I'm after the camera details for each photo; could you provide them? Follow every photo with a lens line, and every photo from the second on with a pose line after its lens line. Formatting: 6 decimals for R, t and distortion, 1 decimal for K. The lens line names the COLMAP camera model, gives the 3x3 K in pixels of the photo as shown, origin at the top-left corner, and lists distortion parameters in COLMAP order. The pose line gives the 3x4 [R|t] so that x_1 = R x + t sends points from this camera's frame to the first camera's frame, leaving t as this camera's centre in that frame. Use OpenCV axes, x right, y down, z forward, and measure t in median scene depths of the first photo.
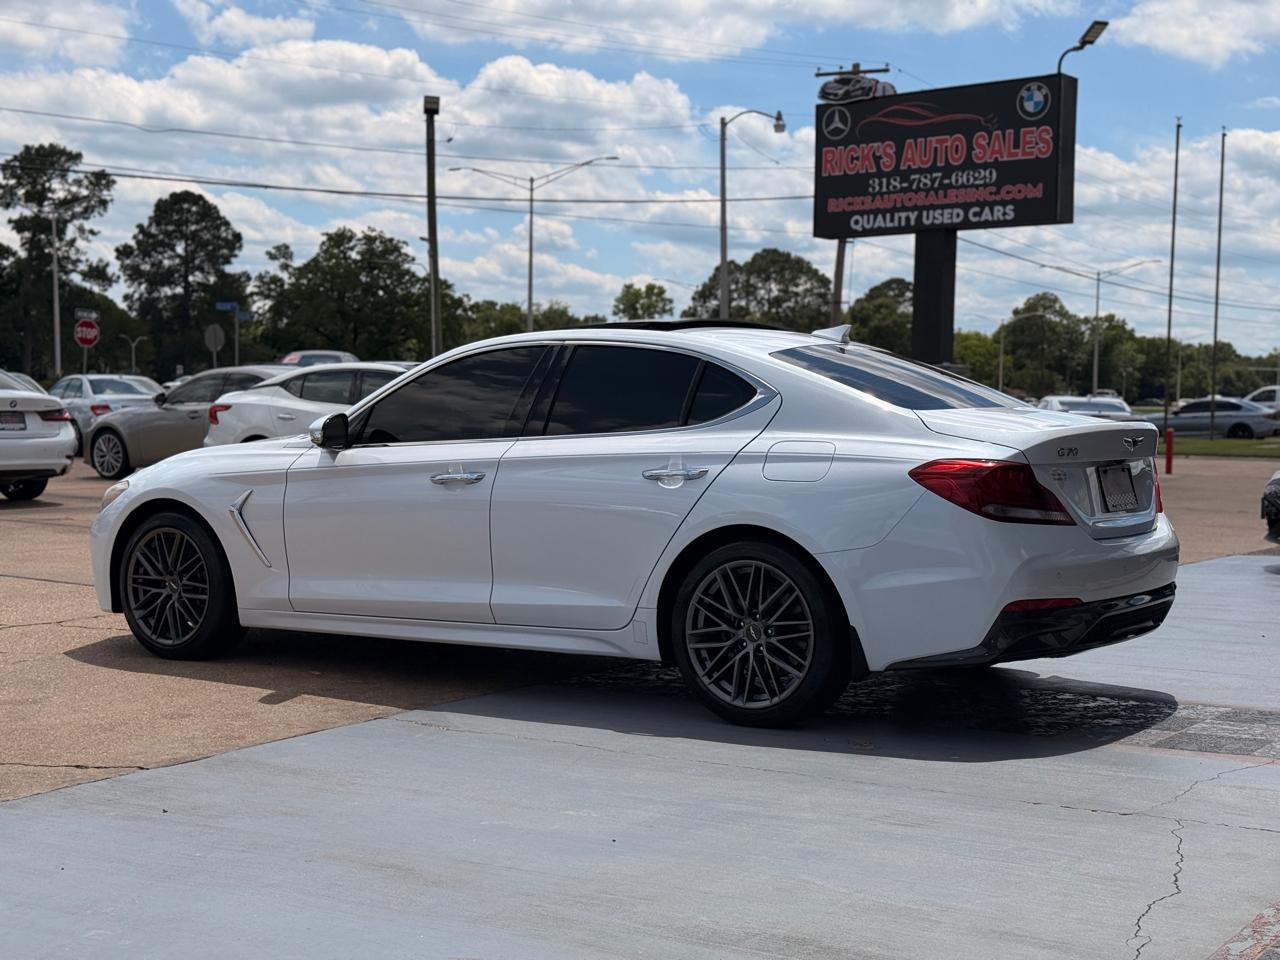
lens RADIAL K [[1760.1, 0, 640.0], [0, 1760.1, 480.0], [0, 0, 1]] dist [0.218246, -0.536395]
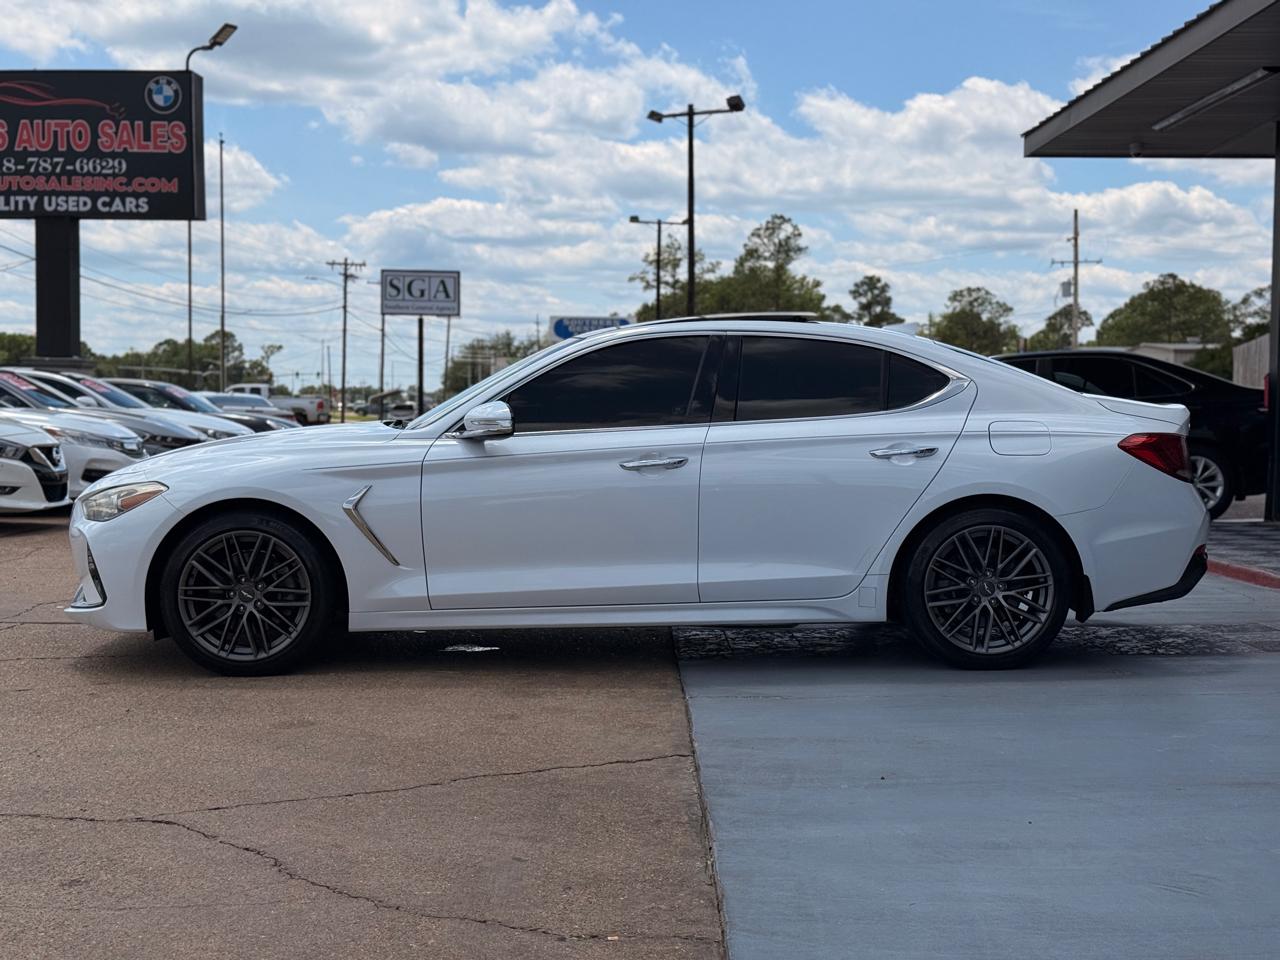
lens RADIAL K [[1760.1, 0, 640.0], [0, 1760.1, 480.0], [0, 0, 1]] dist [0.218246, -0.536395]
pose [[0.811705, -0.030450, 0.583273, -0.150101], [0.029881, 0.999497, 0.010595, -0.000530], [-0.583302, 0.008829, 0.812207, 0.037106]]
